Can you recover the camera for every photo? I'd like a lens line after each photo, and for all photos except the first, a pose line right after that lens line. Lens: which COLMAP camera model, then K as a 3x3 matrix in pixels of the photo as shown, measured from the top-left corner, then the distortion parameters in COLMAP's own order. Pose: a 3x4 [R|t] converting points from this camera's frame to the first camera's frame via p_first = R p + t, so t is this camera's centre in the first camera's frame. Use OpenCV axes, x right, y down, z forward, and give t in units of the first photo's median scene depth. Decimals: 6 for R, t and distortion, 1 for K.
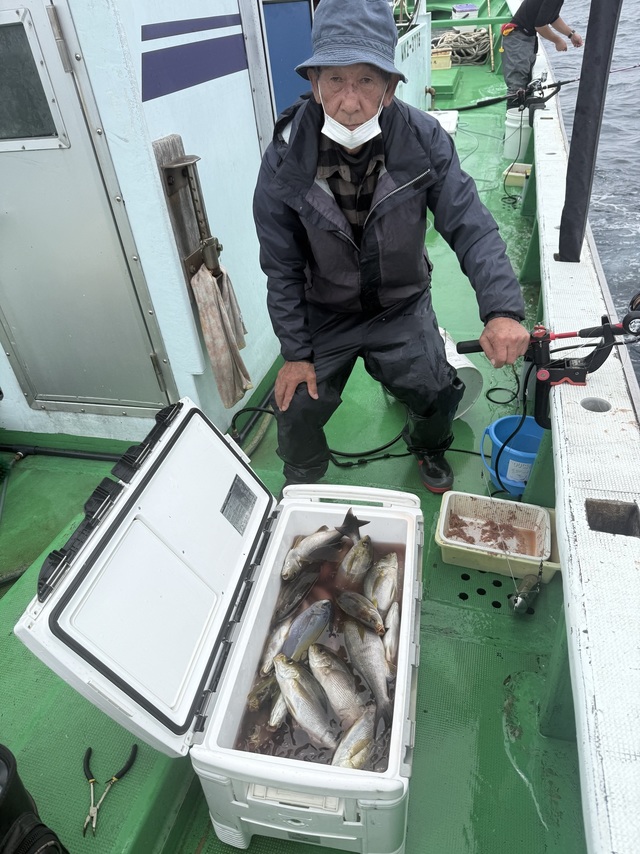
lens RADIAL K [[596.6, 0, 318.4], [0, 596.6, 424.3], [0, 0, 1]] dist [0.079298, -0.135458]
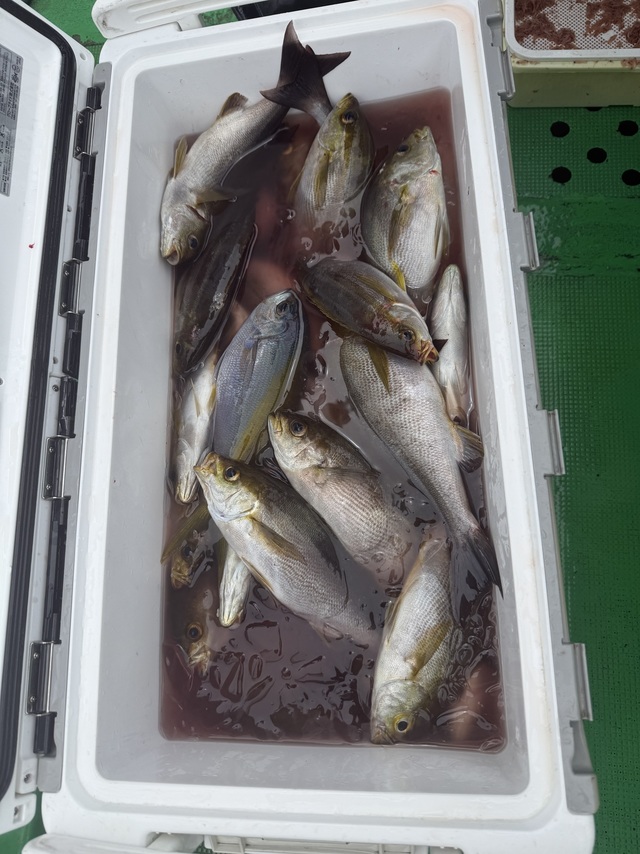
lens RADIAL K [[593.1, 0, 320.0], [0, 593.1, 427.0], [0, 0, 1]] dist [-0.003184, -0.020191]
pose [[0.973477, -0.222134, -0.054762, 0.040446], [0.201286, 0.717797, 0.666521, 0.089615], [-0.108749, -0.659866, 0.743472, 0.627311]]
